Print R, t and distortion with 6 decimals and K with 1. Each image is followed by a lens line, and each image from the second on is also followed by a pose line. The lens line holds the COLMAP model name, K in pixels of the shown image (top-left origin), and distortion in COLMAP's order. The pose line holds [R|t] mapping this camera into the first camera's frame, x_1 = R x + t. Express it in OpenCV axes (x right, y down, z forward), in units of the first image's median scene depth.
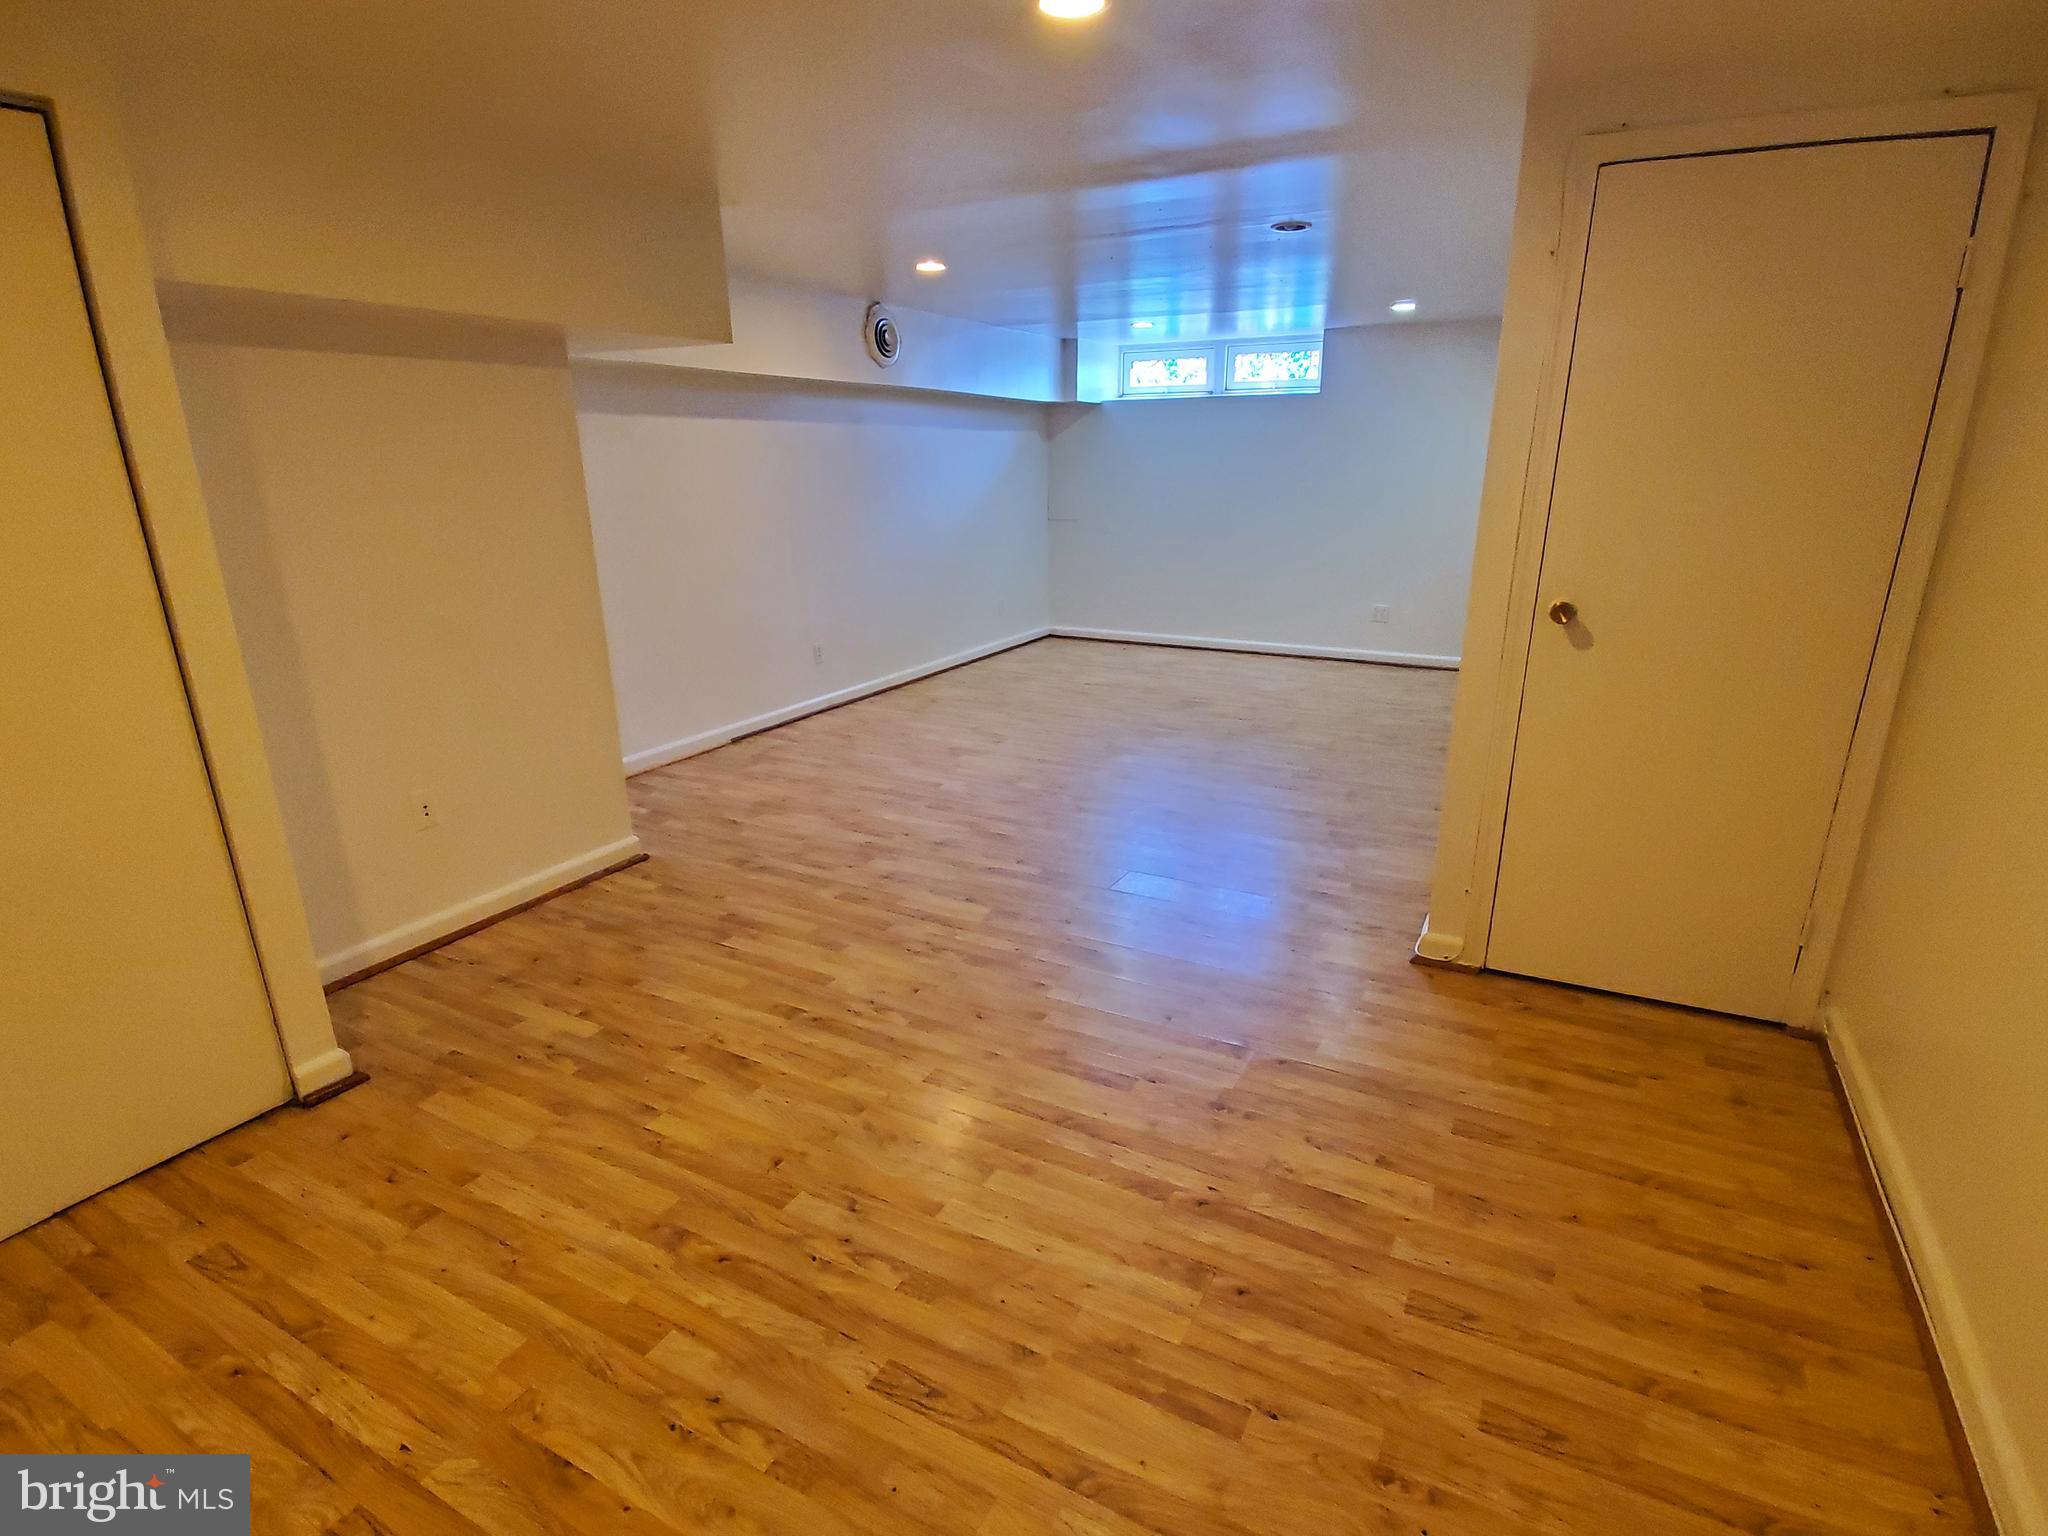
lens RADIAL K [[1026.2, 0, 1025.9], [0, 1026.2, 791.4], [0, 0, 1]] dist [0.003637, -0.012025]
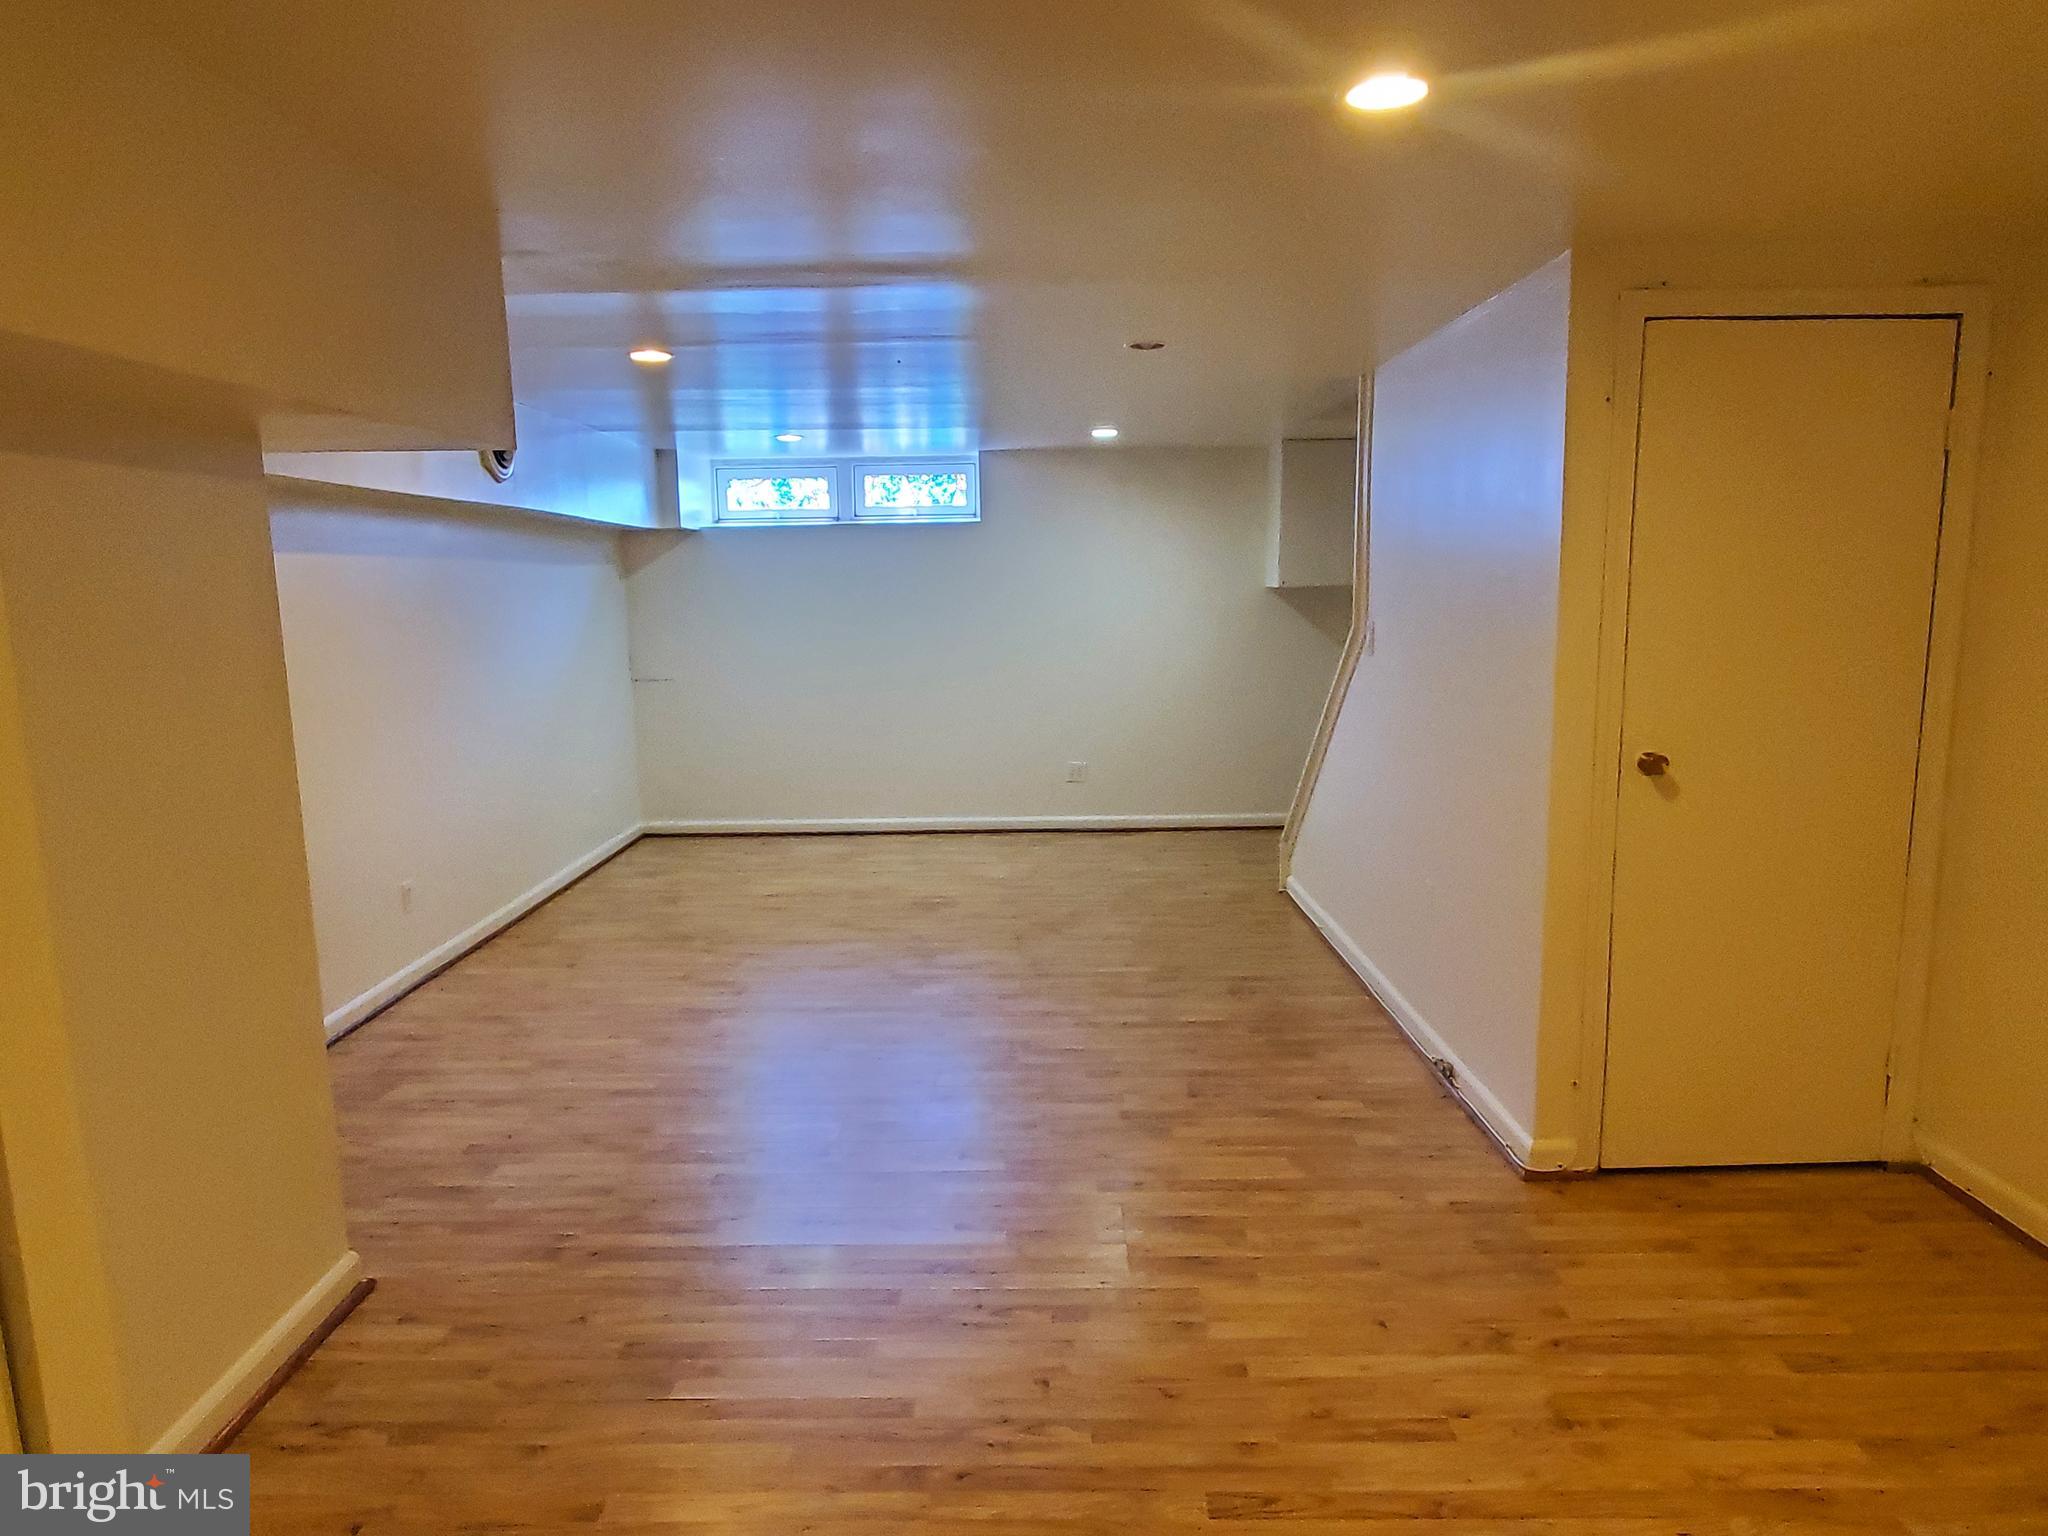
lens RADIAL K [[1308.4, 0, 1020.7], [0, 1308.4, 789.3], [0, 0, 1]] dist [0.001554, -0.000770]
pose [[0.885852, -0.079884, 0.457039, -0.274834], [0.152768, 0.980357, -0.124749, -0.046677], [-0.438096, 0.180330, 0.880655, 0.107228]]
